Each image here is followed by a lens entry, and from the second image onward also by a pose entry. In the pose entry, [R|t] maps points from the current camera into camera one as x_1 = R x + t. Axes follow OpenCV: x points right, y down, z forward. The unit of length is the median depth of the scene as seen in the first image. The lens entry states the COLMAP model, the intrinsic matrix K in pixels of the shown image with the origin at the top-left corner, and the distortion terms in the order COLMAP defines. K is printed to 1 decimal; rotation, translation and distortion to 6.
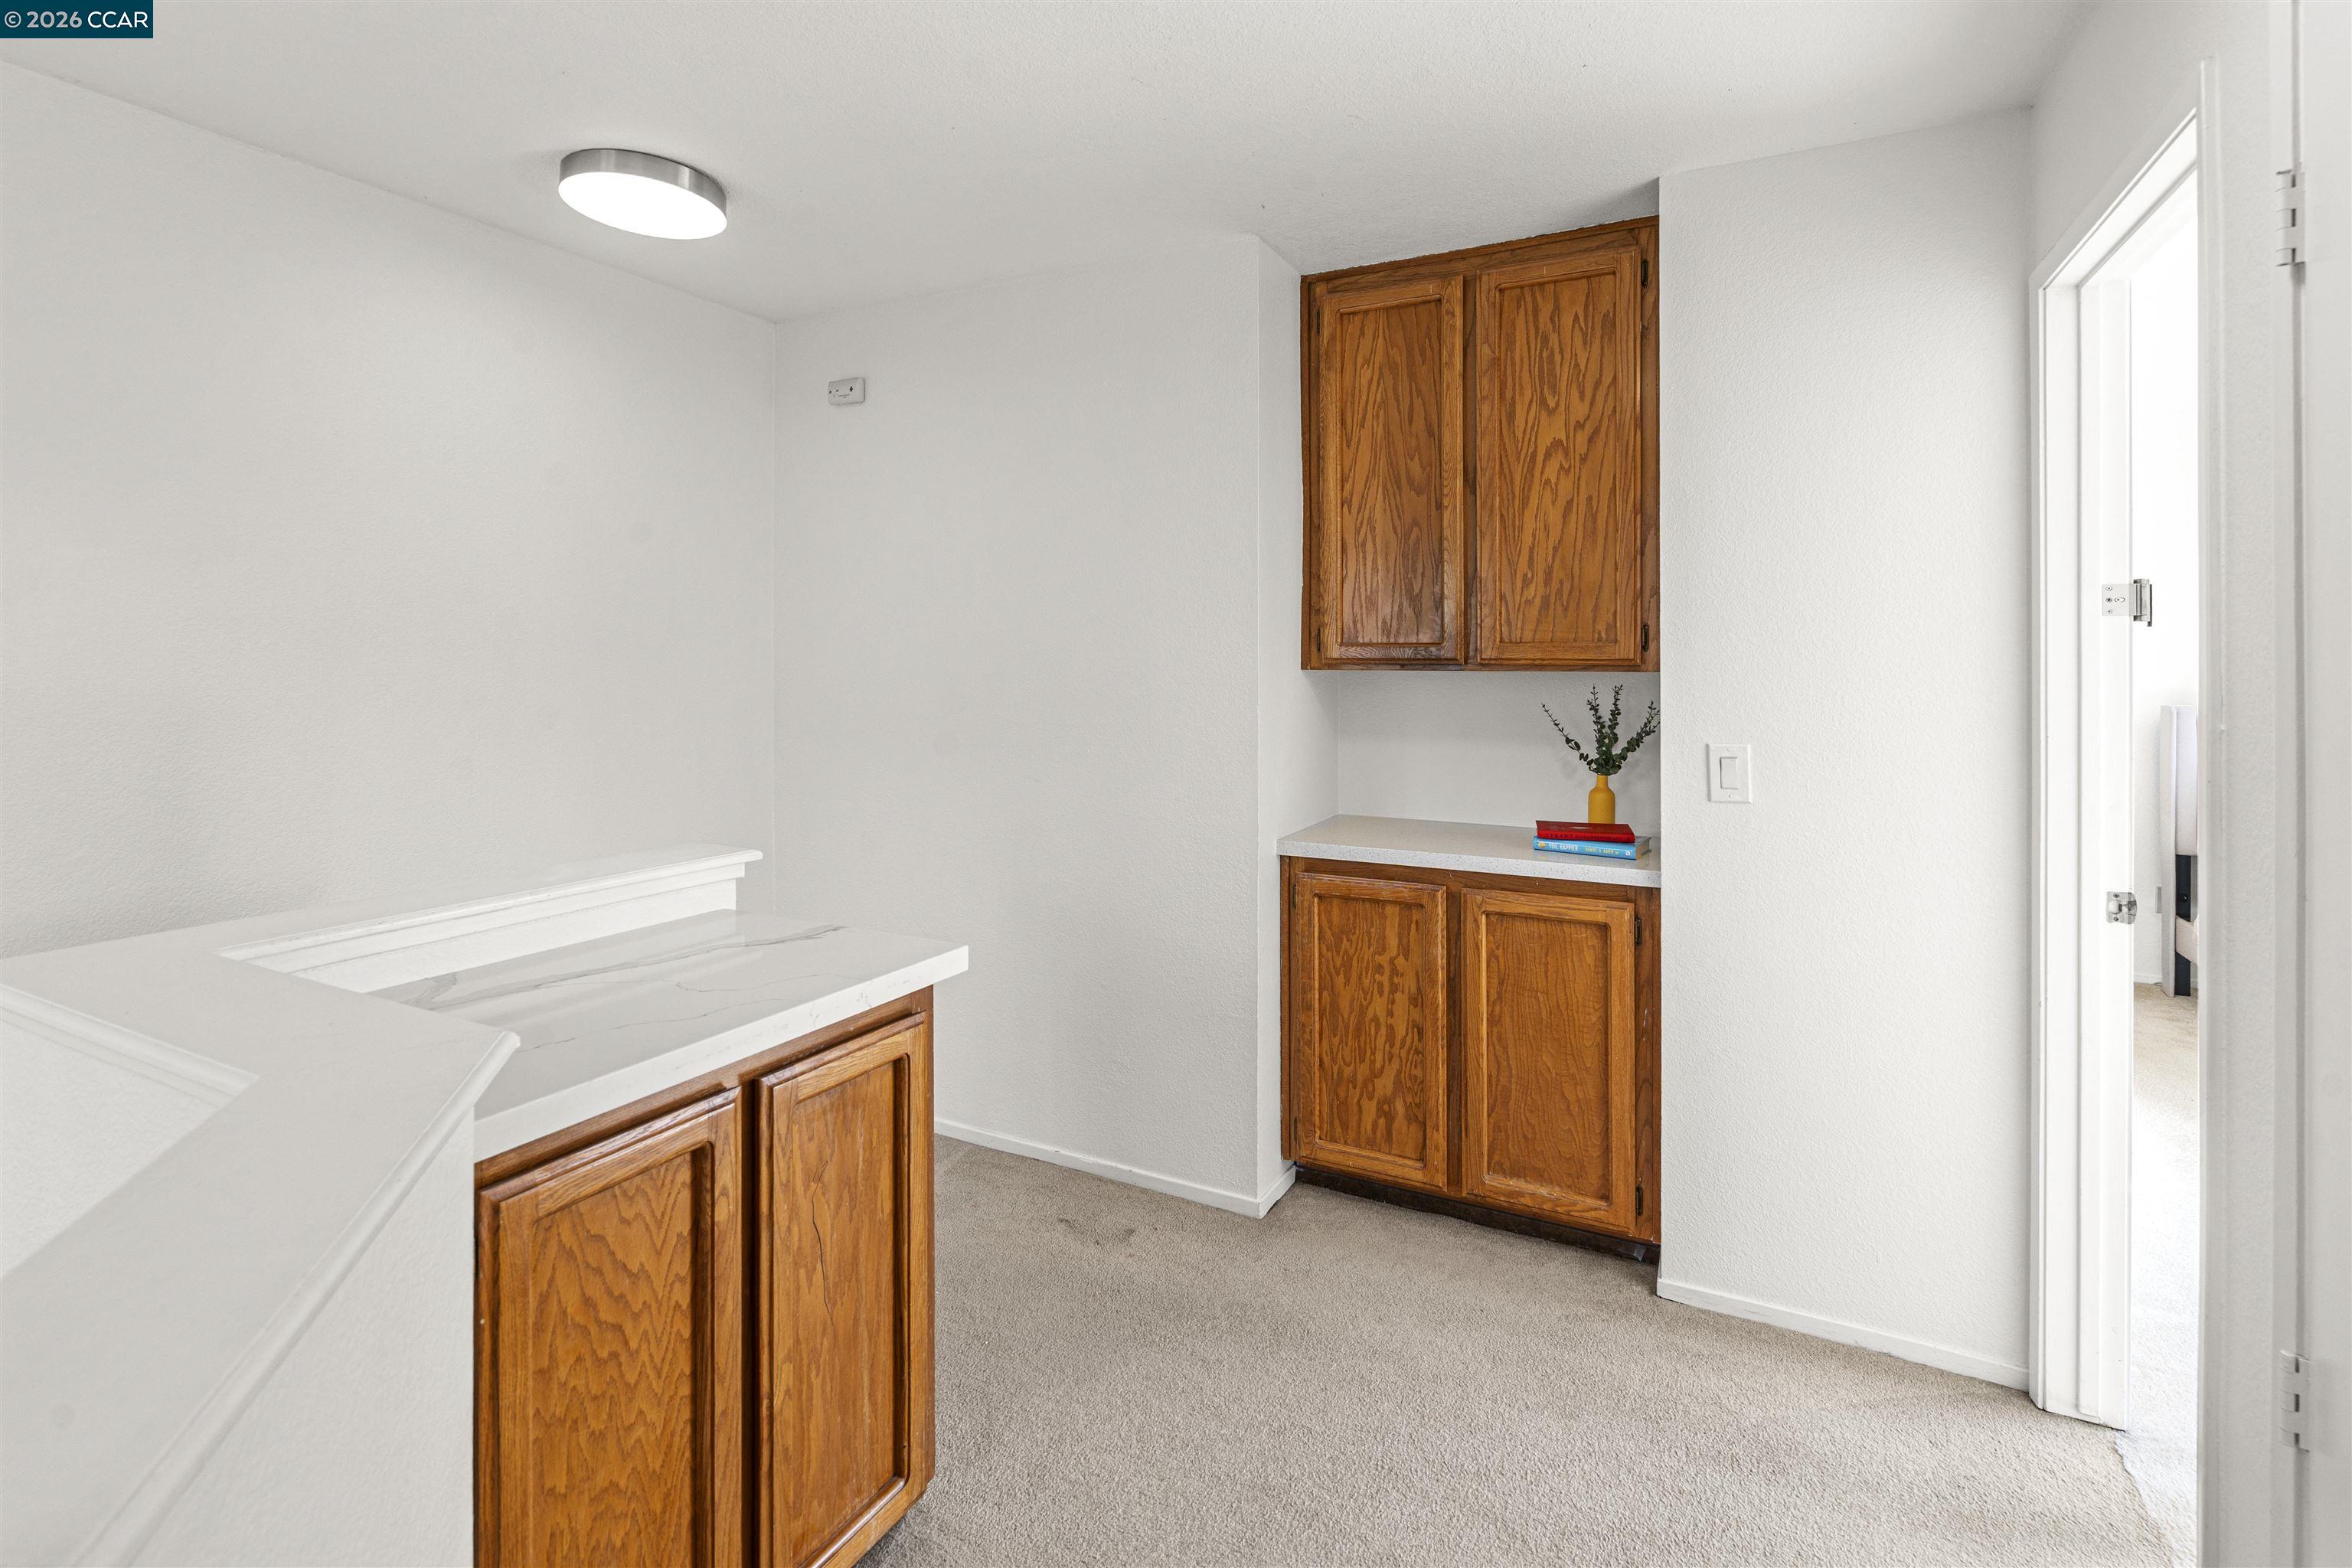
lens RADIAL K [[1094.4, 0, 1164.5], [0, 1094.4, 657.2], [0, 0, 1]] dist [-0.010003, 0.002138]
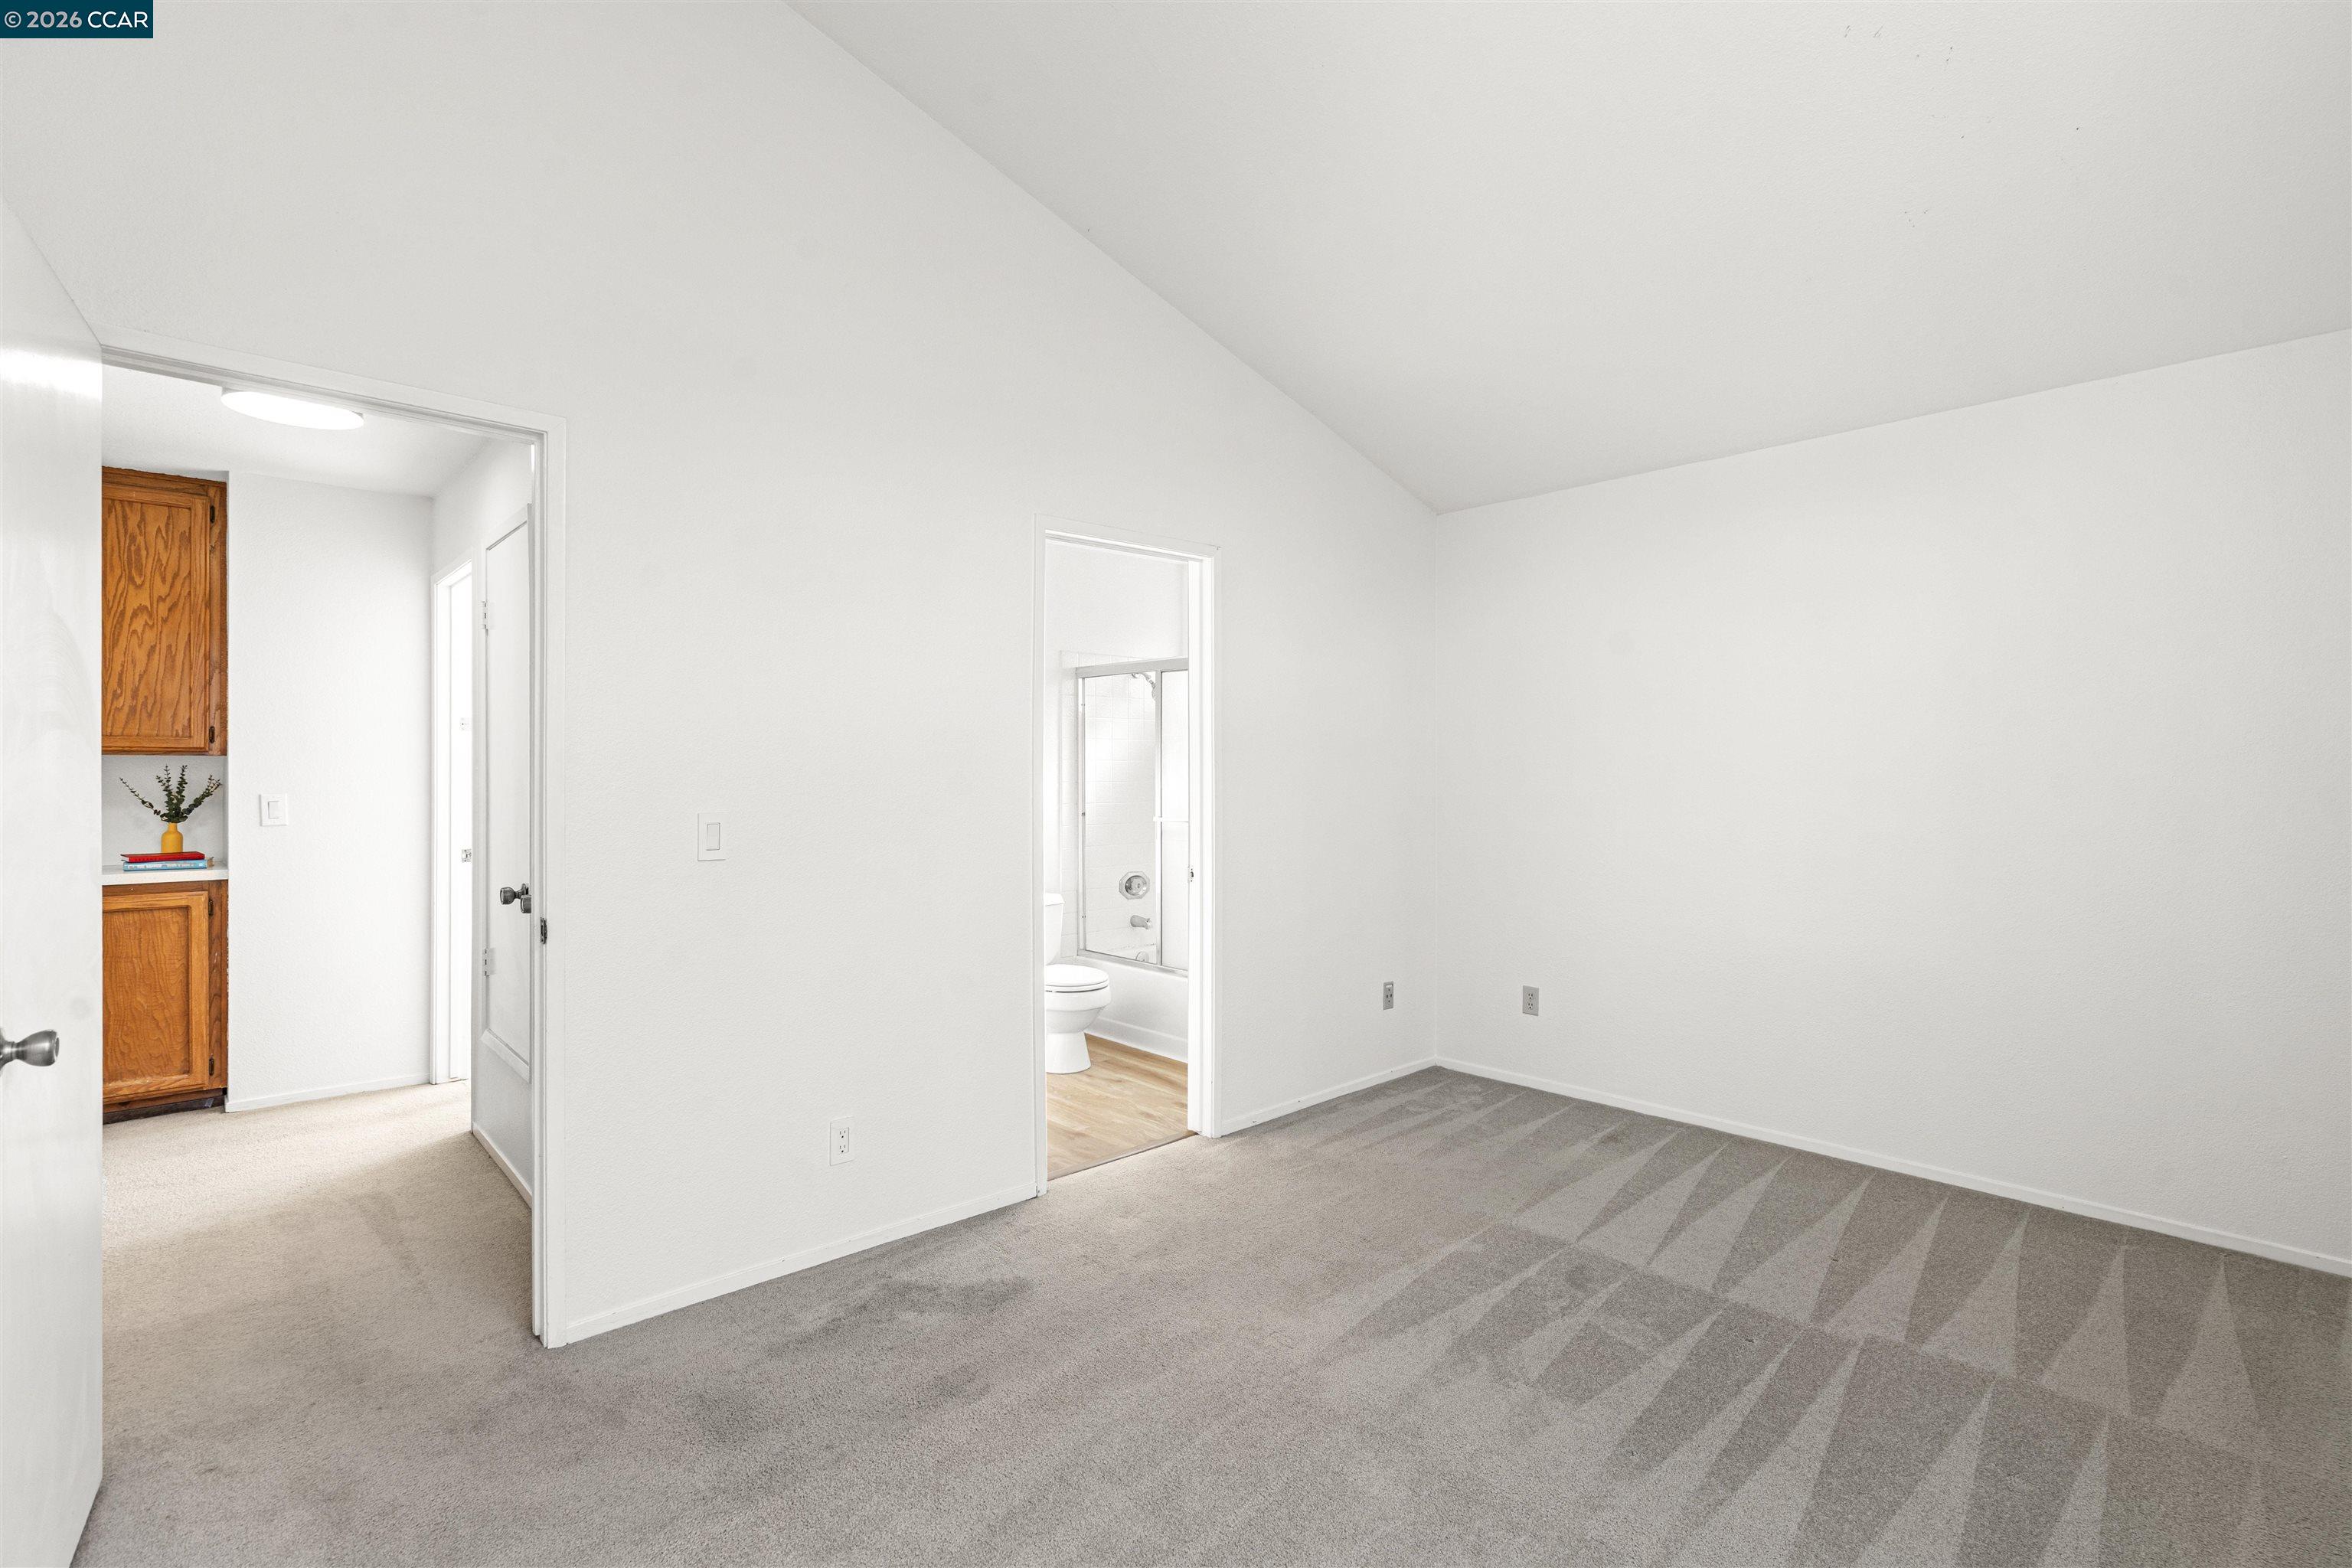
lens RADIAL K [[1094.4, 0, 1180.8], [0, 1094.4, 769.3], [0, 0, 1]] dist [-0.010003, 0.002138]
pose [[0.338744, 0.002050, 0.940876, -0.600878], [-0.001459, 0.999998, -0.001654, 0.034327], [-0.940877, -0.000813, 0.338746, -0.921902]]
